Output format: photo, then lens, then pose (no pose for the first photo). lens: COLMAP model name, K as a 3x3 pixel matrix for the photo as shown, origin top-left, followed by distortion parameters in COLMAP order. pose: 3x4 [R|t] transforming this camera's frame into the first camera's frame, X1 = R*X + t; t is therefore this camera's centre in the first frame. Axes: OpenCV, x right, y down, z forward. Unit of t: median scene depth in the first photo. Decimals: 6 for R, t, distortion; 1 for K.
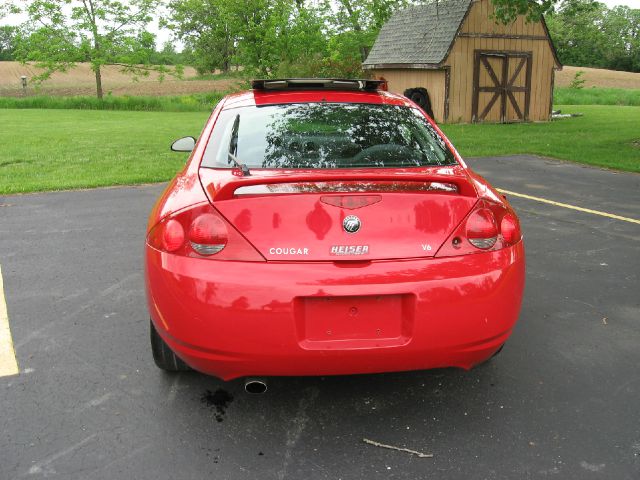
lens RADIAL K [[665.7, 0, 327.5], [0, 665.7, 238.0], [0, 0, 1]] dist [-0.139458, 0.076944]
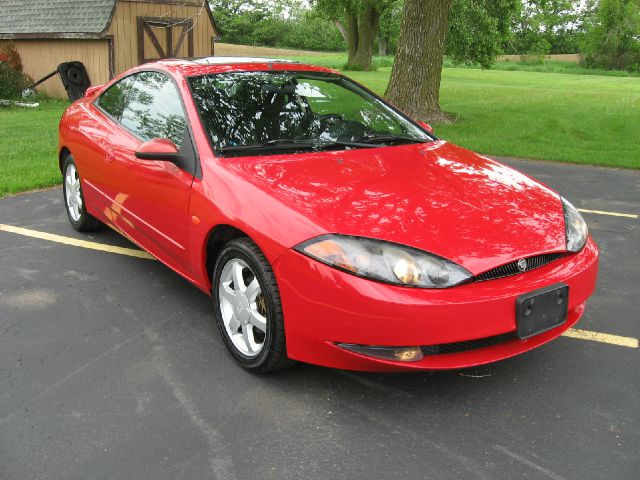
lens RADIAL K [[665.7, 0, 327.5], [0, 665.7, 238.0], [0, 0, 1]] dist [-0.139458, 0.076944]
pose [[0.795261, -0.151760, 0.586966, -0.123235], [0.125217, 0.988404, 0.085899, -0.035540], [-0.593195, 0.005186, 0.805042, 0.142610]]
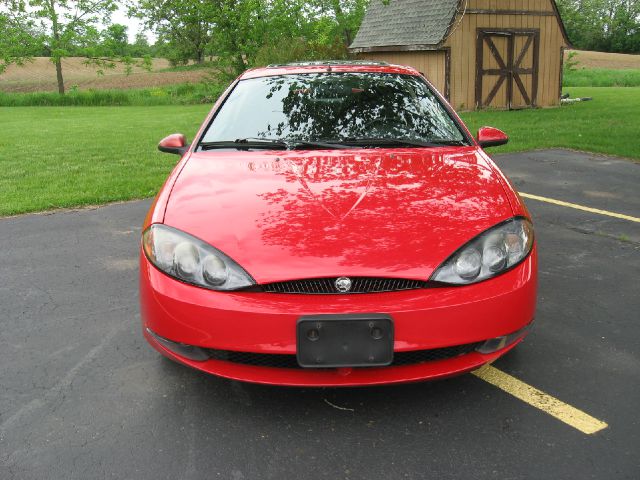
lens RADIAL K [[665.7, 0, 327.5], [0, 665.7, 238.0], [0, 0, 1]] dist [-0.139458, 0.076944]
pose [[0.999101, -0.031542, 0.028315, -0.011782], [0.031063, 0.999369, 0.017201, -0.022843], [-0.028840, -0.016306, 0.999451, 0.109656]]
